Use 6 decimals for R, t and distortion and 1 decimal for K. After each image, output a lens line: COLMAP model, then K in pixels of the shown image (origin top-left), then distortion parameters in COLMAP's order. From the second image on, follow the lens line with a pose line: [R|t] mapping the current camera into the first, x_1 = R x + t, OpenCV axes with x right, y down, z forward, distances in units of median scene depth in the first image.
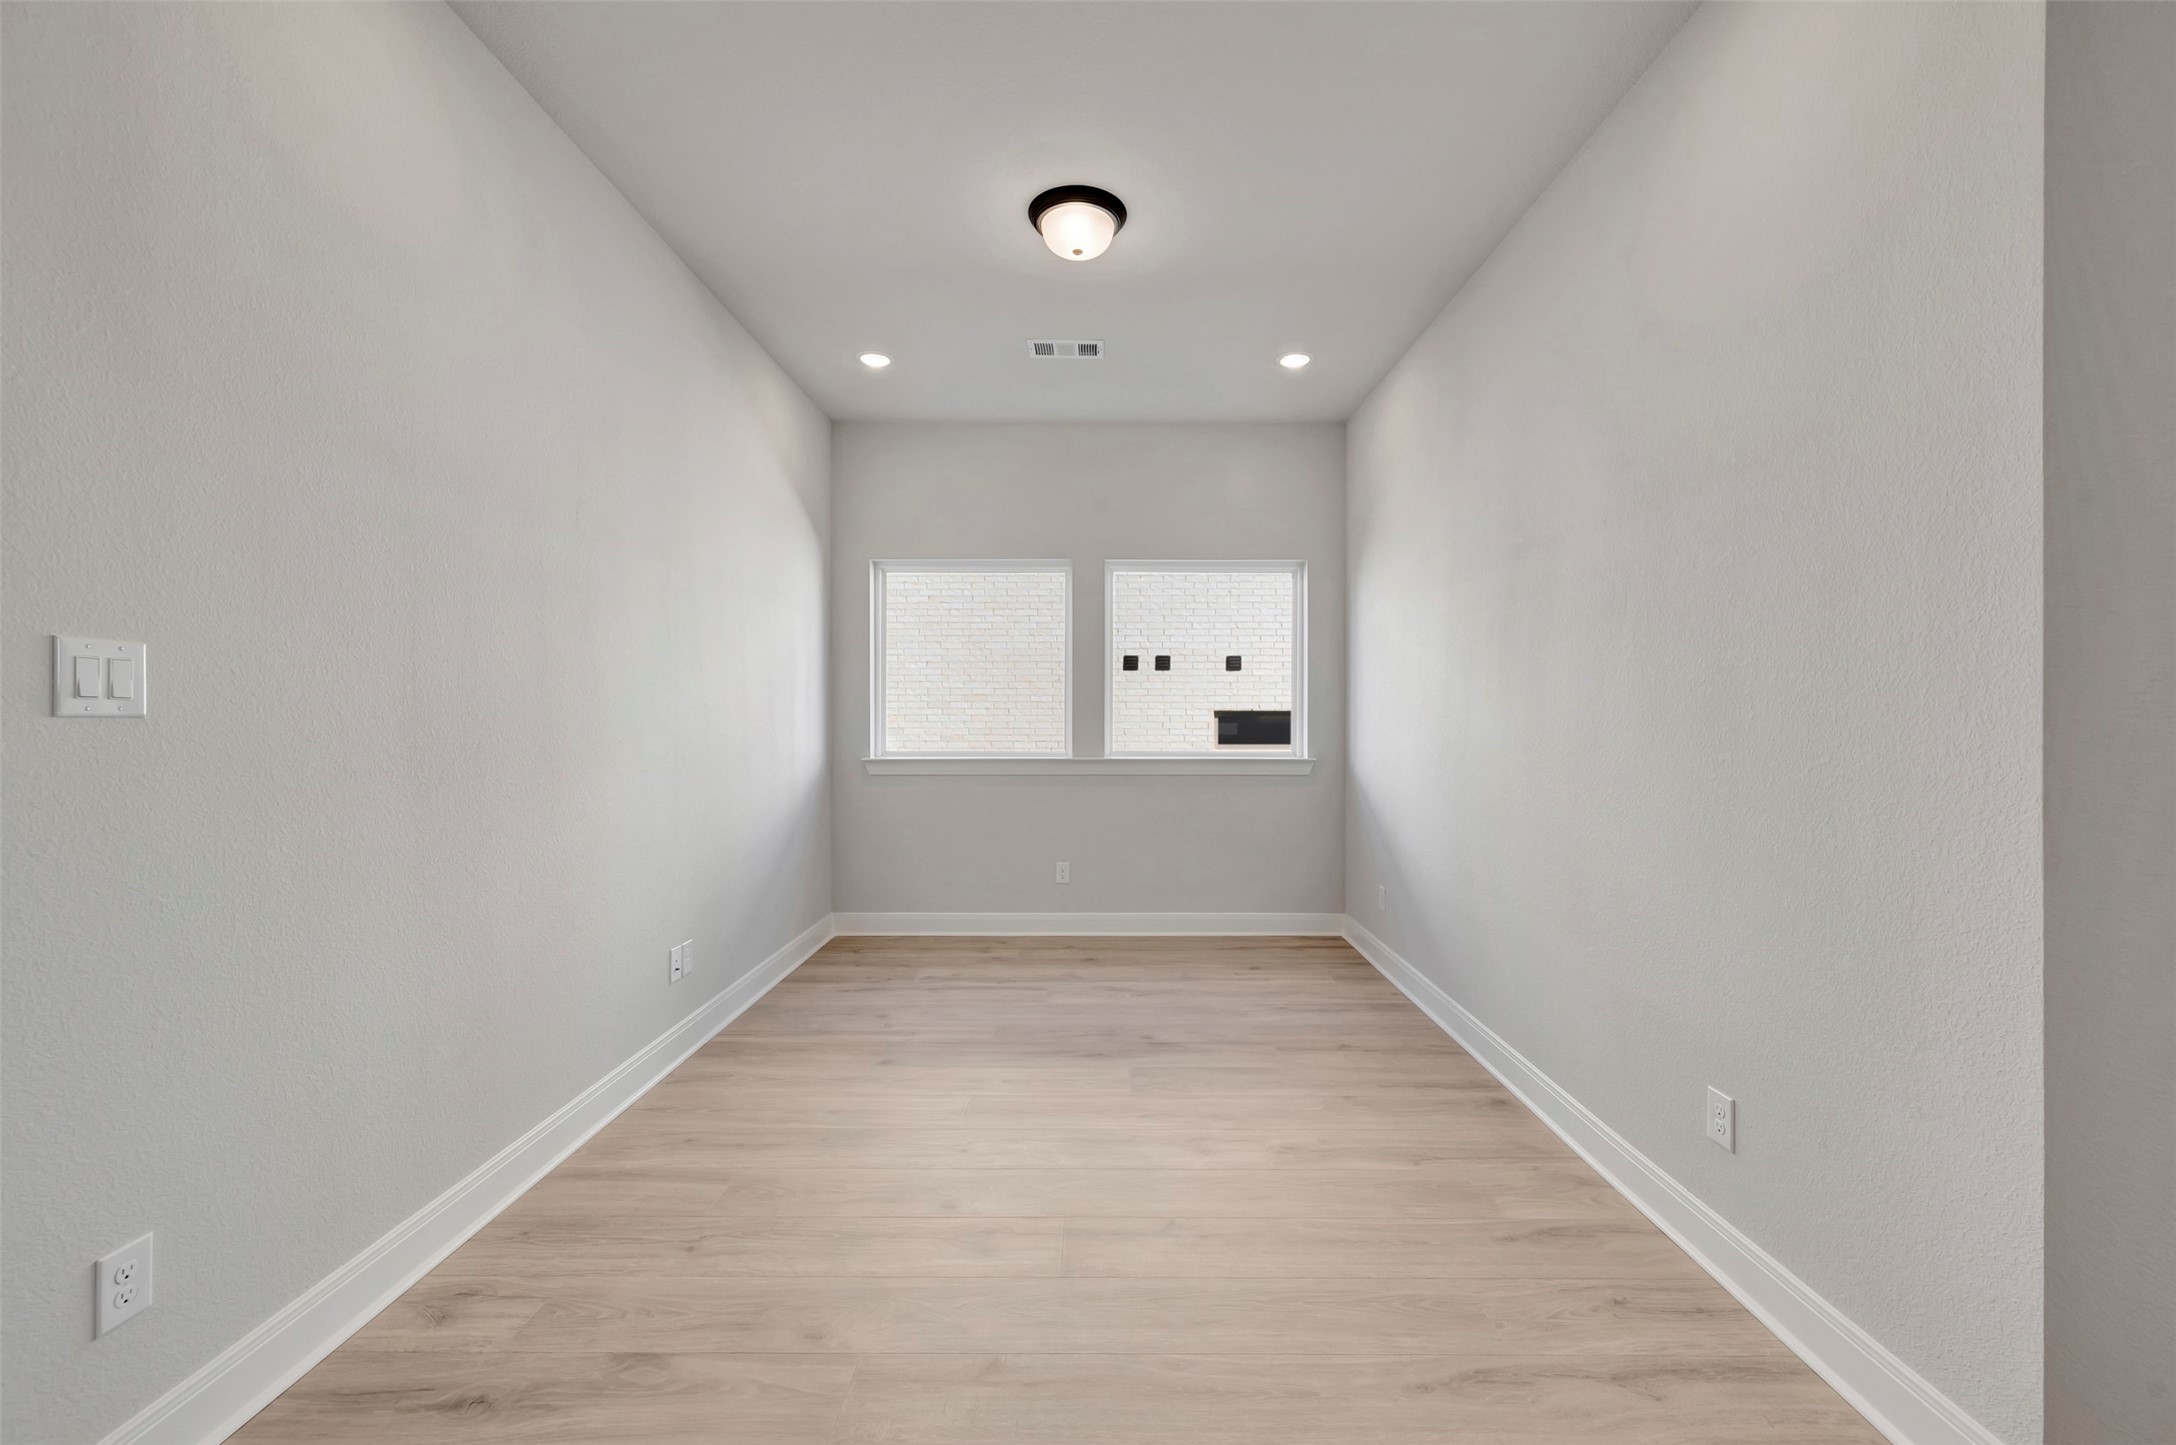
lens RADIAL K [[872.1, 0, 1087.1], [0, 872.1, 726.7], [0, 0, 1]] dist [0.001058, -0.000062]
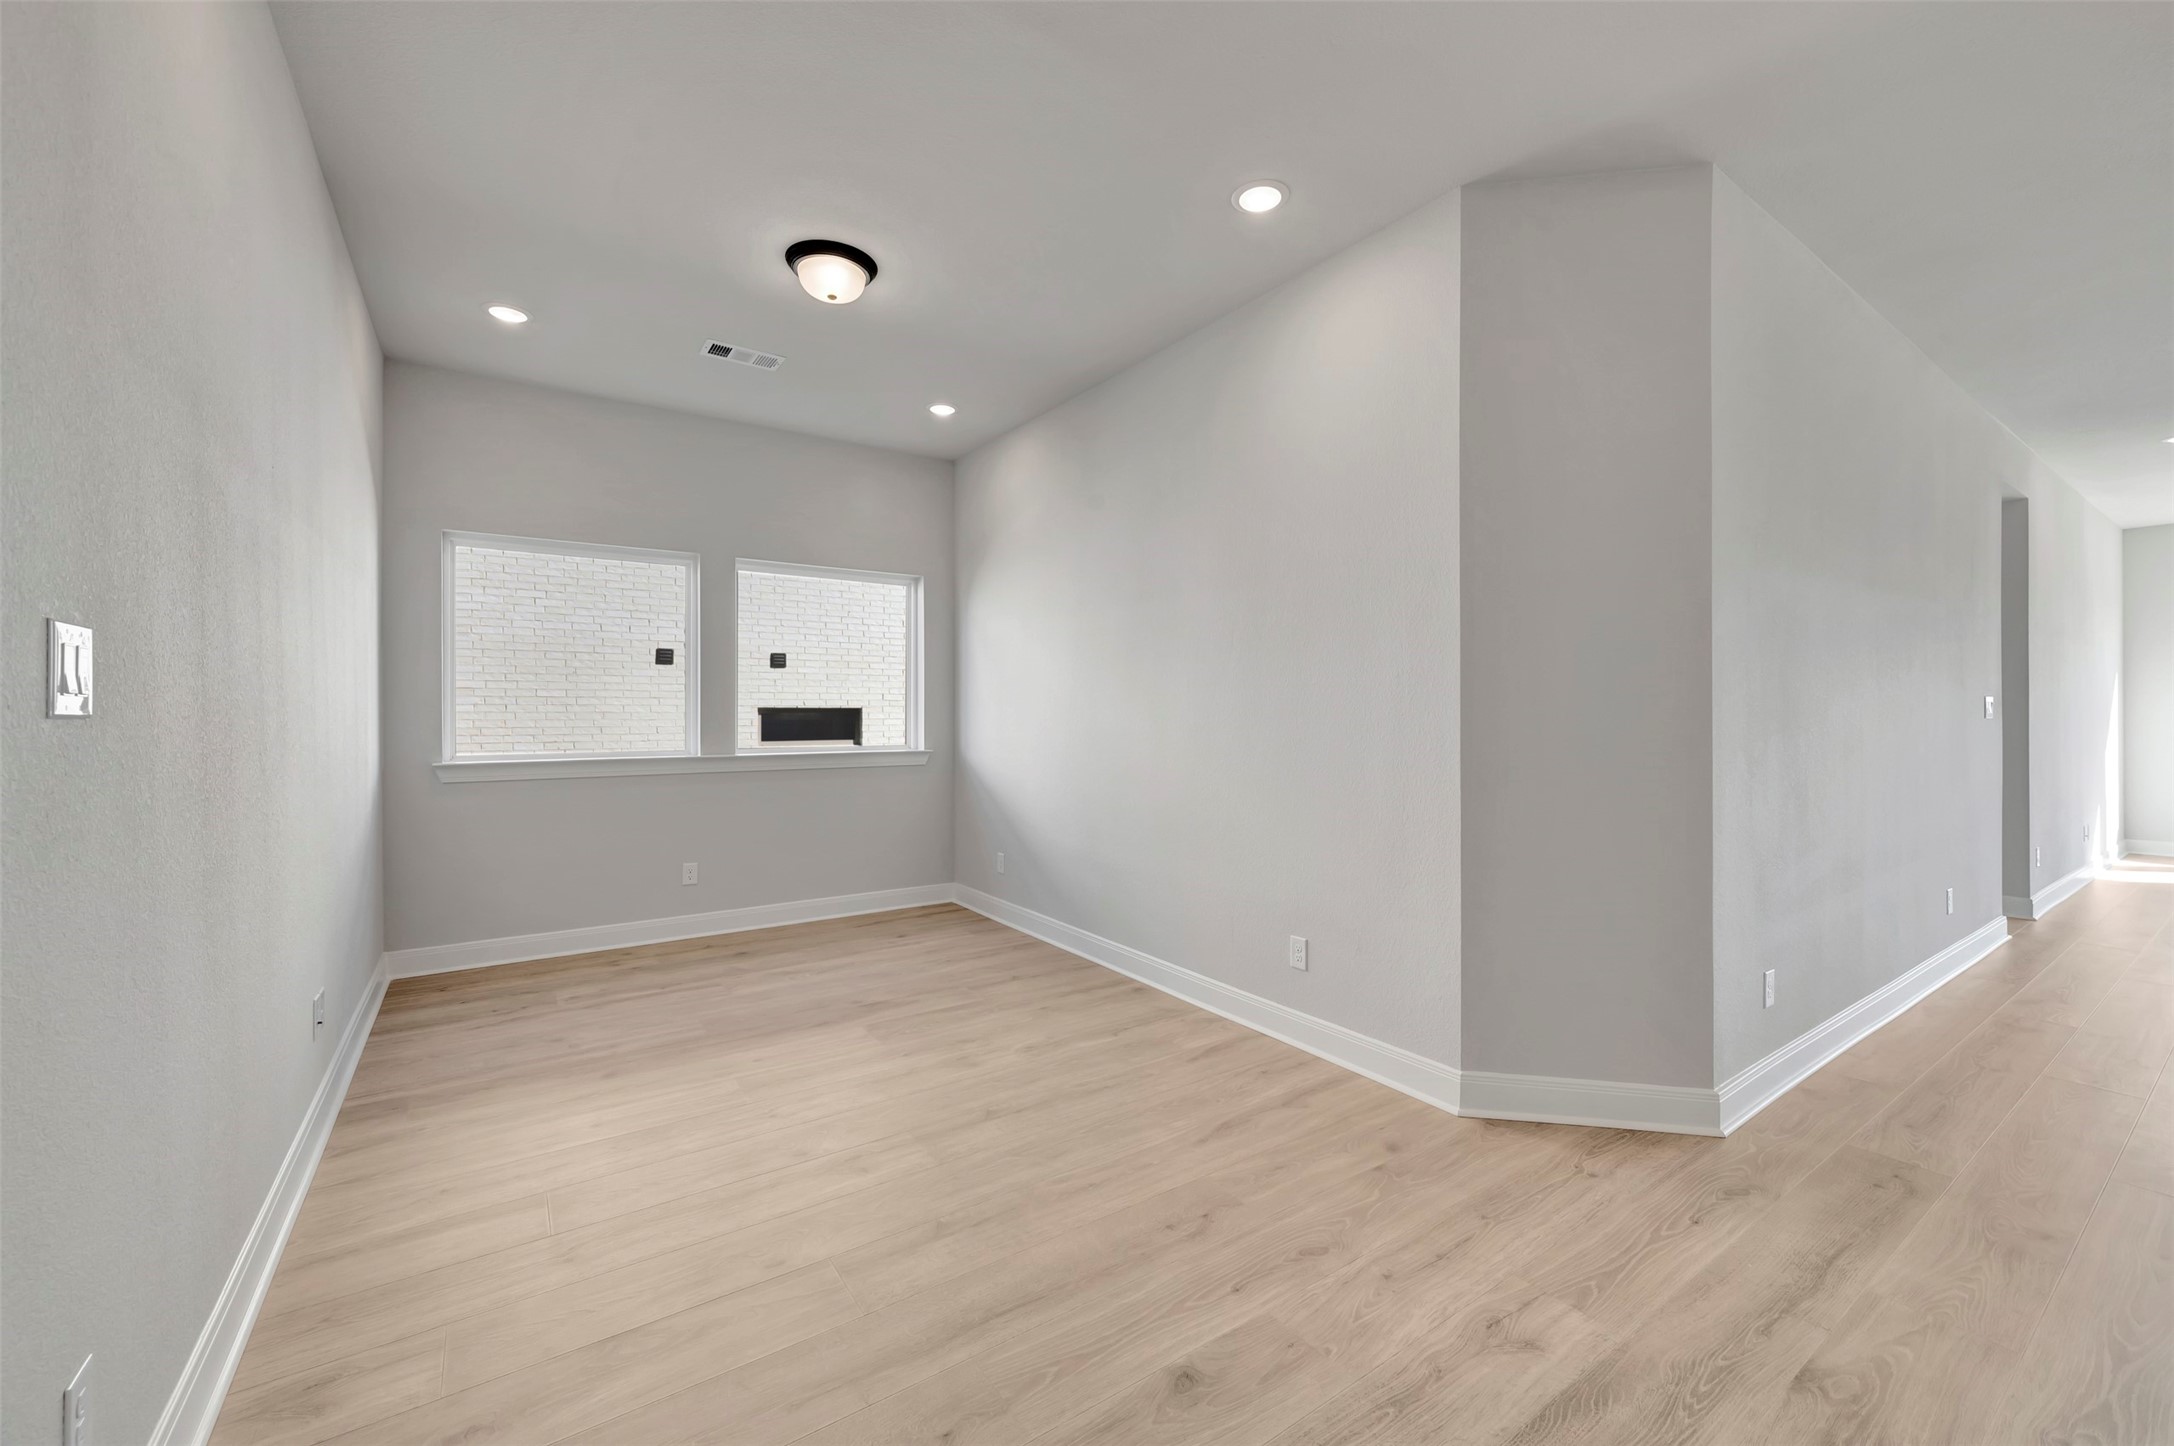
lens RADIAL K [[871.3, 0, 1086.1], [0, 871.3, 727.2], [0, 0, 1]] dist [0.001058, -0.000062]
pose [[0.820369, -0.011238, 0.571724, -0.272878], [0.008454, 0.999936, 0.007525, -0.000602], [-0.571772, -0.001340, 0.820411, -0.067900]]
